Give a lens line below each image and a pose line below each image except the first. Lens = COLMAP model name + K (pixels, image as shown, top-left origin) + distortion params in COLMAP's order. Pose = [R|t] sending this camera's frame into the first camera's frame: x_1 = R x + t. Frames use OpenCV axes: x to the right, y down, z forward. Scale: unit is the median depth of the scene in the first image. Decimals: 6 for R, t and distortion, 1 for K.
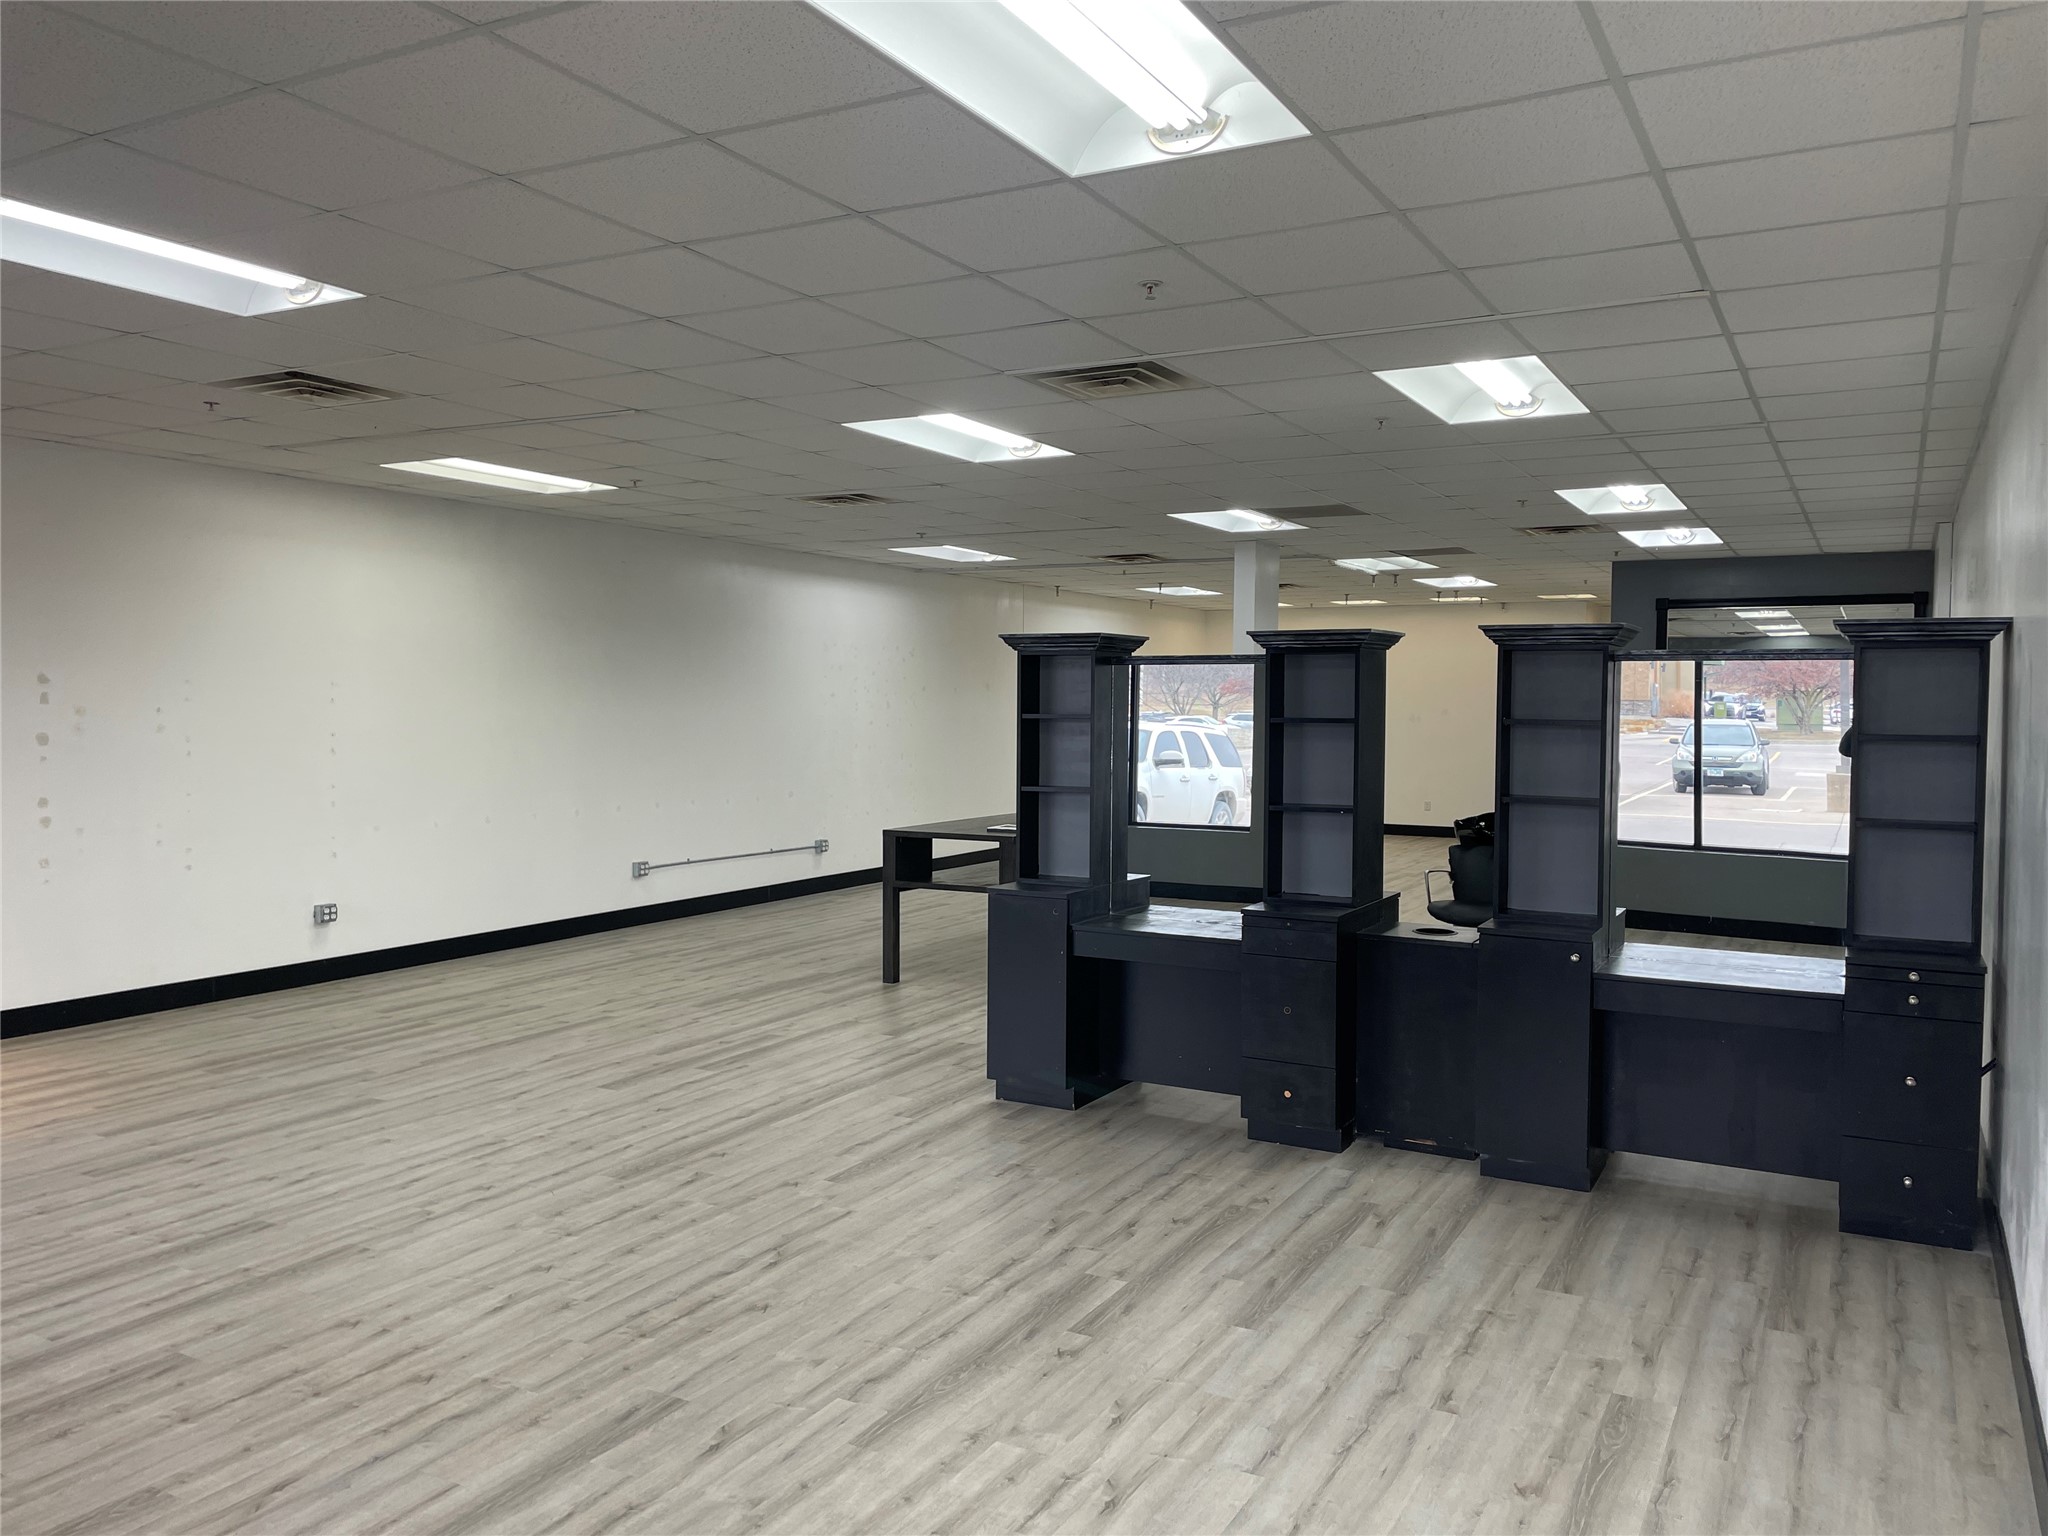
lens RADIAL K [[1548.6, 0, 1024.0], [0, 1548.6, 768.0], [0, 0, 1]] dist [0.071998, -0.087735]
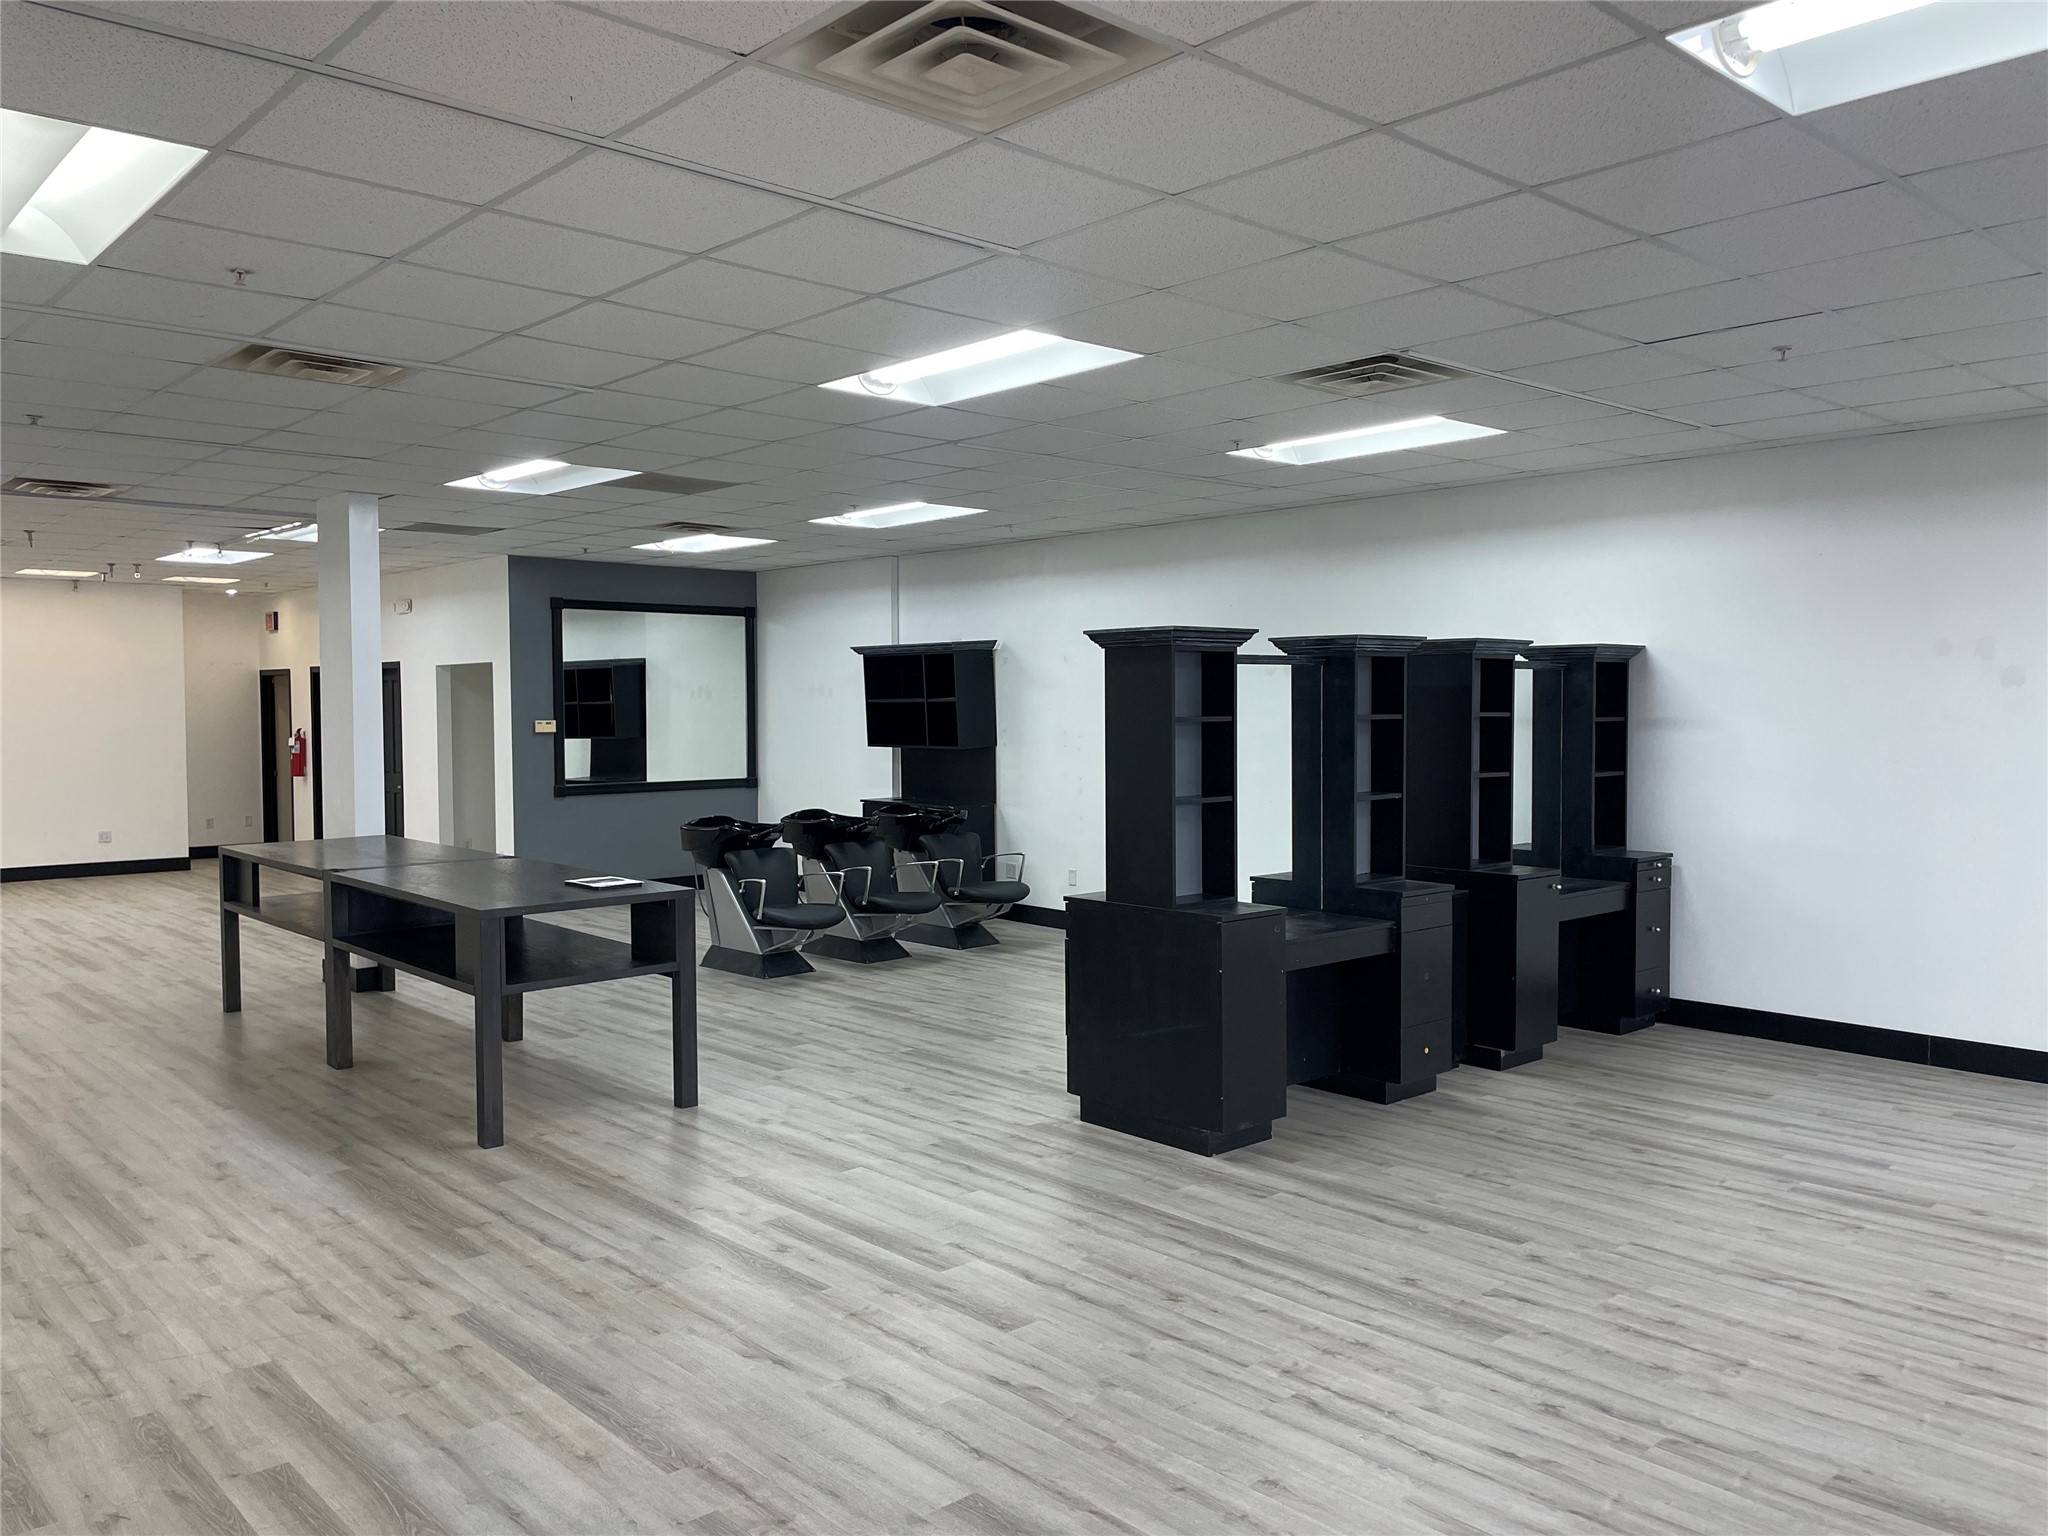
lens RADIAL K [[1548.6, 0, 1024.0], [0, 1548.6, 768.0], [0, 0, 1]] dist [0.071998, -0.087735]
pose [[0.328686, -0.049925, 0.943119, -1.106961], [0.051918, 0.998047, 0.034739, -0.053968], [-0.943011, 0.037546, 0.330636, 1.018084]]
